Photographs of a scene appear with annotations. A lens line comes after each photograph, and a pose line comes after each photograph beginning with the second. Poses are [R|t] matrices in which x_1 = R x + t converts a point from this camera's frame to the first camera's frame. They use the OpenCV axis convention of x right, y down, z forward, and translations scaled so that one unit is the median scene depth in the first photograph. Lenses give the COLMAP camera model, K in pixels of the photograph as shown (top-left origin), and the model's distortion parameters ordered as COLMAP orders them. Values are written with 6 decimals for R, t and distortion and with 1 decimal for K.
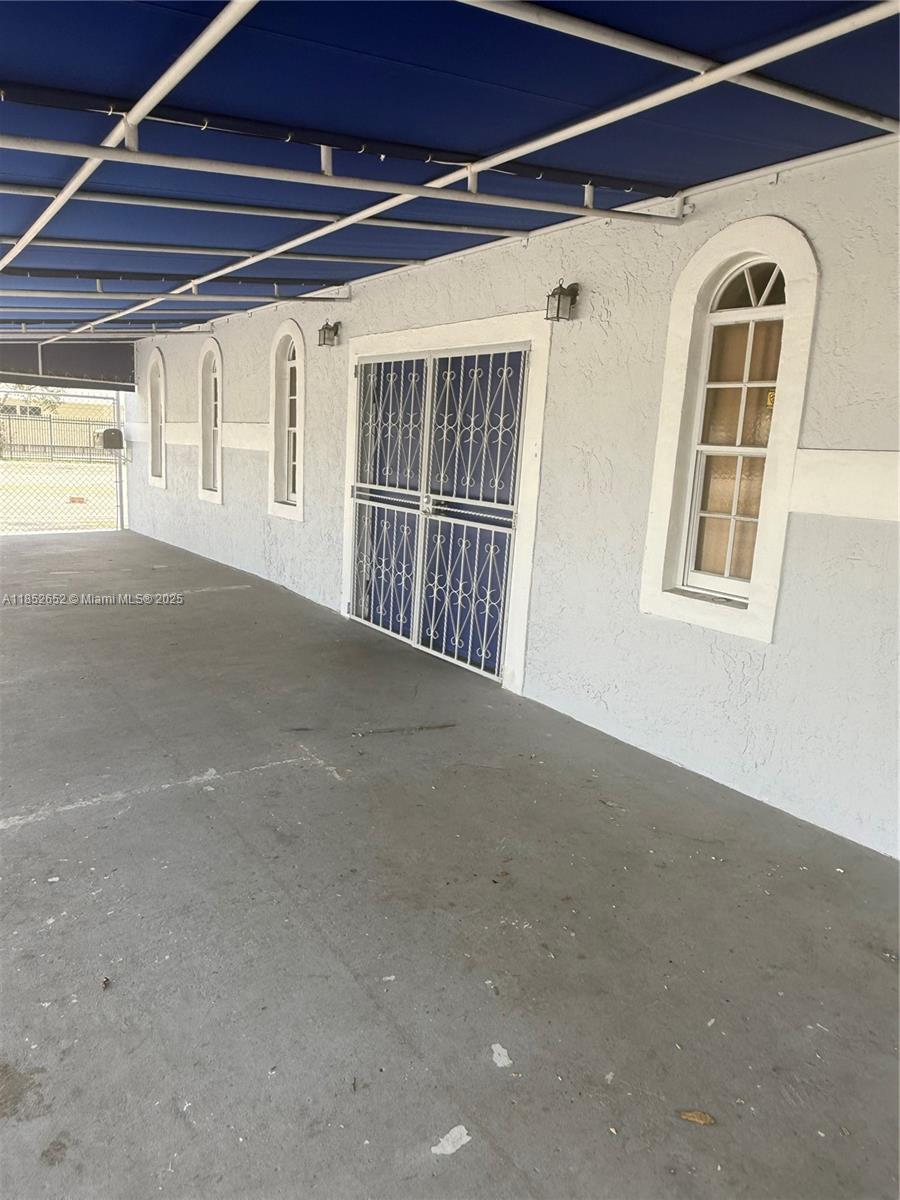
lens RADIAL K [[774.6, 0, 450.0], [0, 774.6, 600.0], [0, 0, 1]] dist [0.006505, 0.001053]
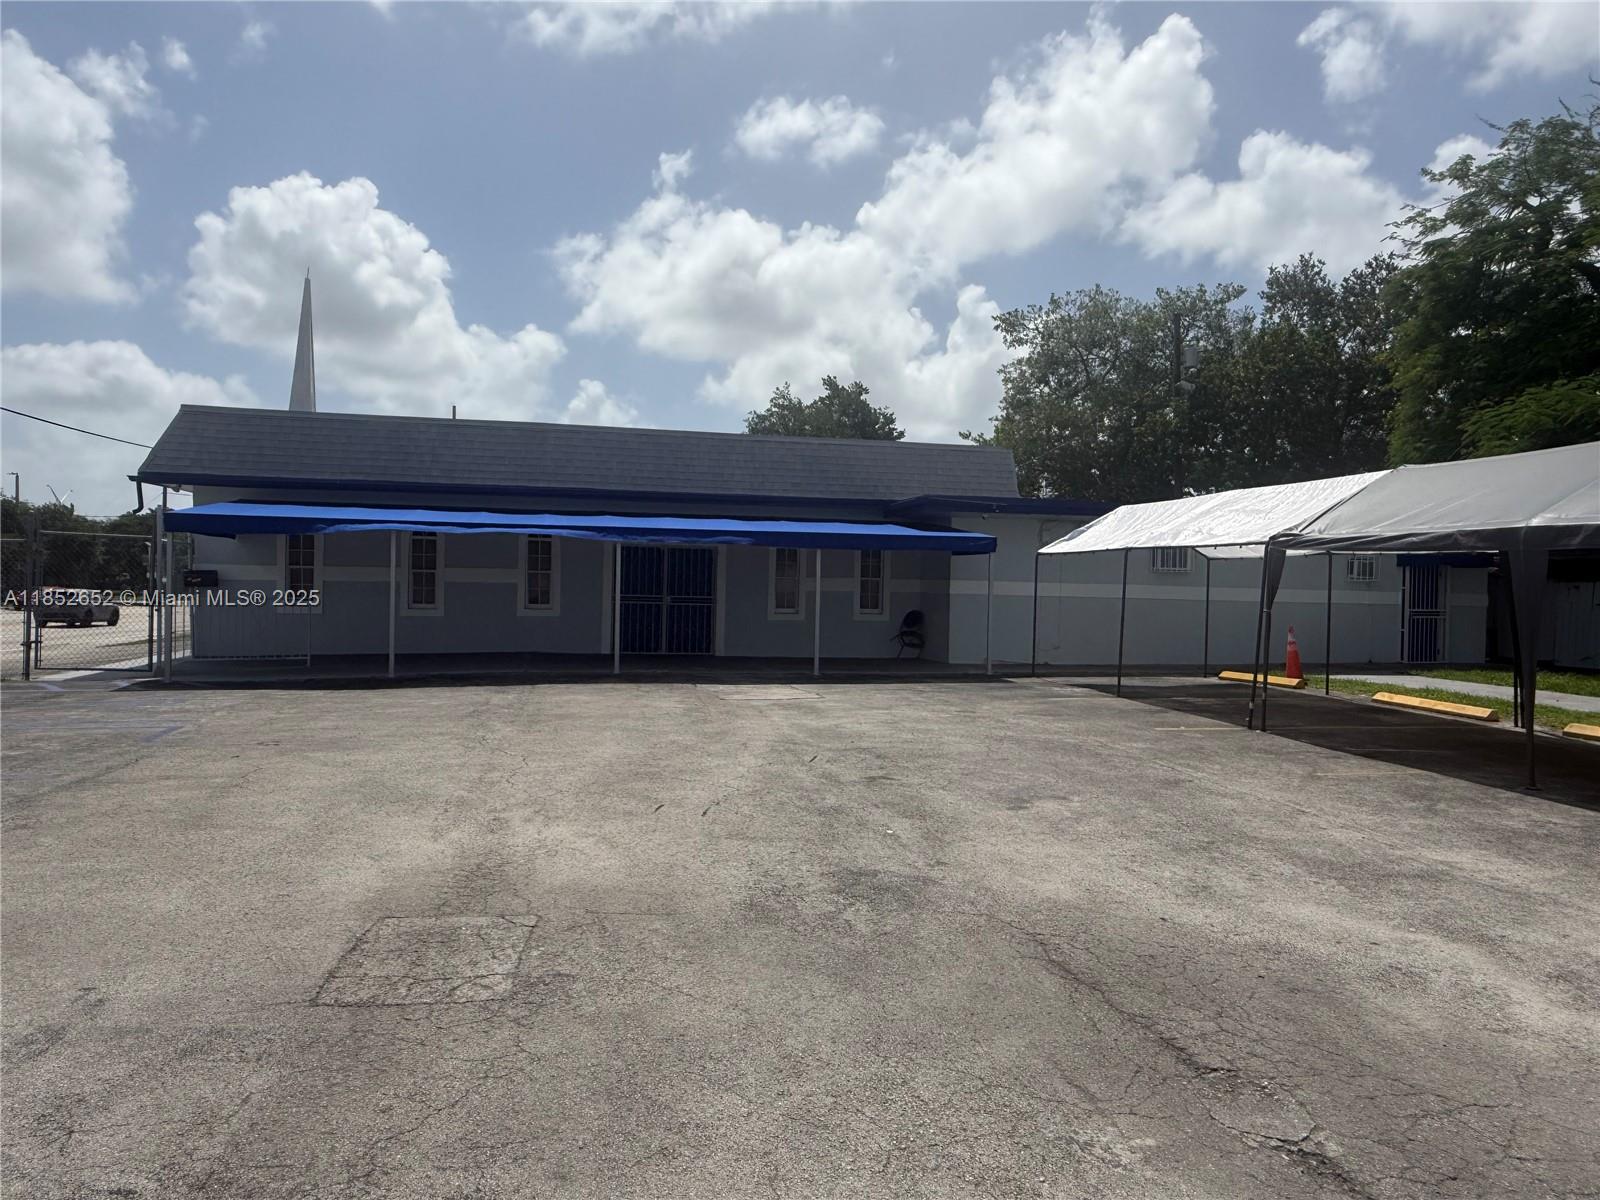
lens RADIAL K [[1032.7, 0, 800.0], [0, 1032.7, 600.0], [0, 0, 1]] dist [0.006505, 0.001053]
pose [[0.423809, -0.059224, 0.903813, -3.071317], [0.176990, 0.984039, -0.018512, 0.028162], [-0.888291, 0.167811, 0.427526, -0.956466]]
